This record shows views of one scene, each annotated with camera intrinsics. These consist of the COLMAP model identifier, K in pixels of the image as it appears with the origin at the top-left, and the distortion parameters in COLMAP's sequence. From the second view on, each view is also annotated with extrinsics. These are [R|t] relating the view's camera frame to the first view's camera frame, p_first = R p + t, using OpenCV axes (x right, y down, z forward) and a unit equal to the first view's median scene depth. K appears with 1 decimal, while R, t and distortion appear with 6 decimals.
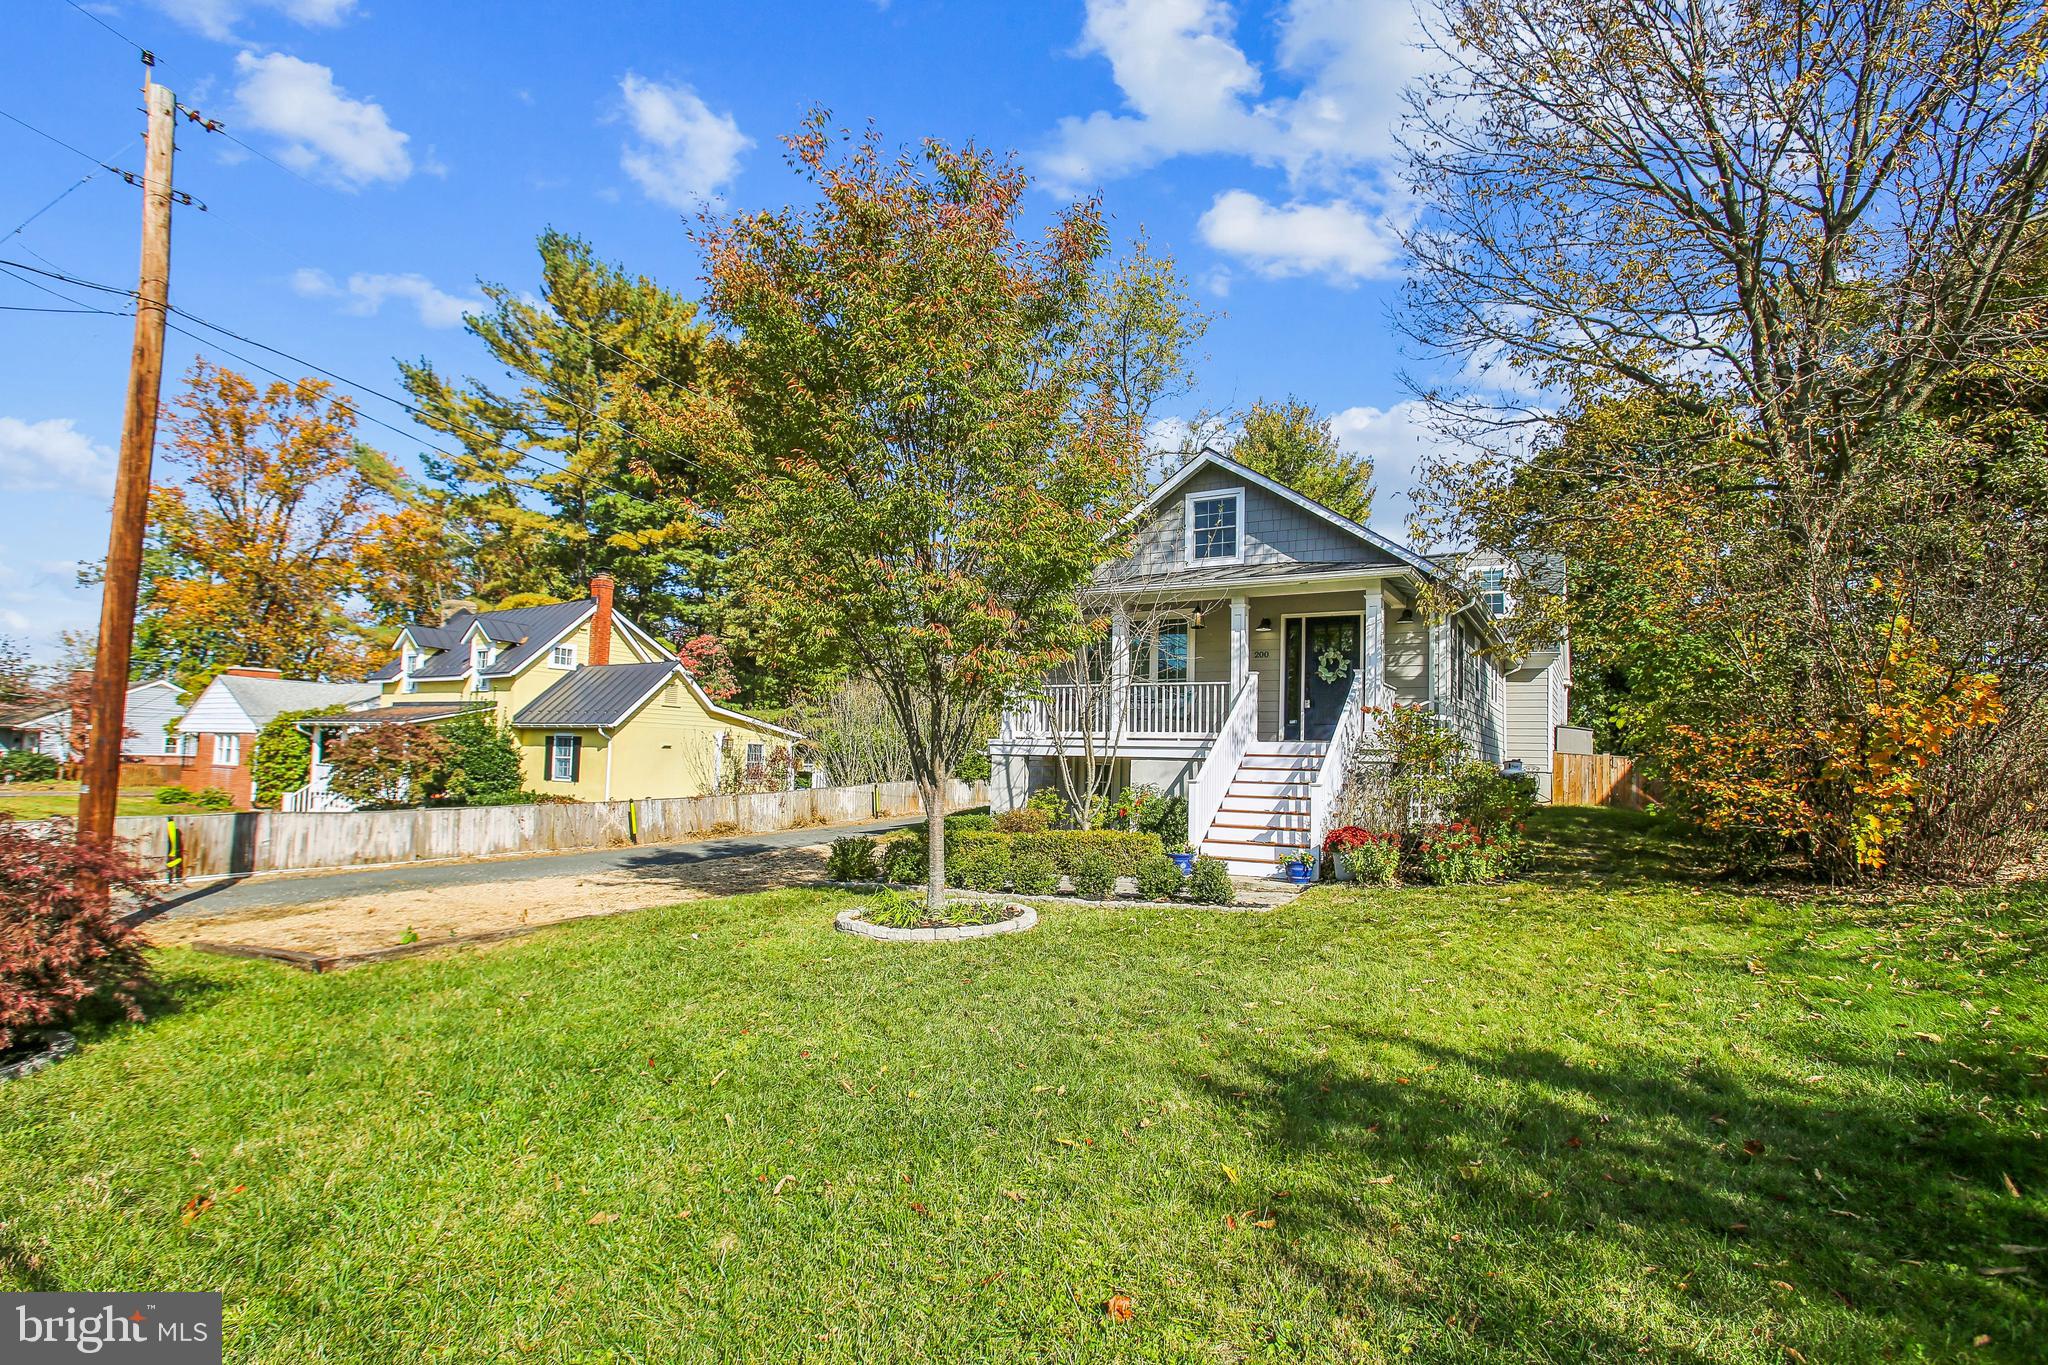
lens RADIAL K [[938.6, 0, 1013.8], [0, 938.6, 636.1], [0, 0, 1]] dist [-0.058754, 0.035458]
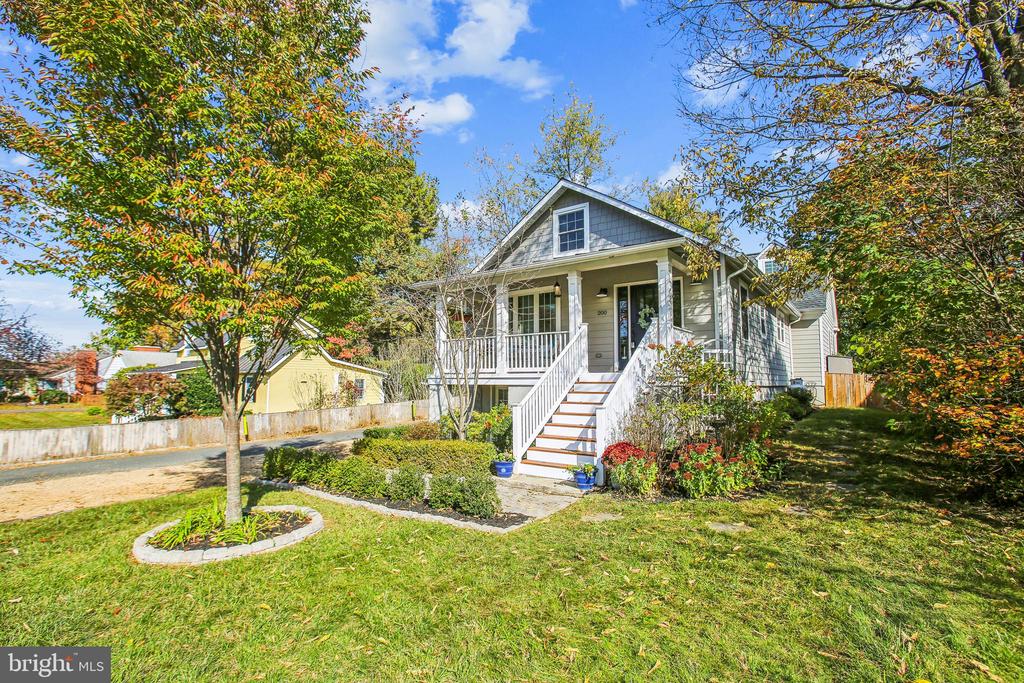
lens RADIAL K [[459.7, 0, 505.4], [0, 459.7, 311.2], [0, 0, 1]] dist [-0.051700, 0.025656]
pose [[0.993558, -0.039690, -0.106151, 0.194178], [0.037339, 0.999013, -0.024046, 0.029648], [0.107000, 0.019927, 0.994059, 0.270690]]
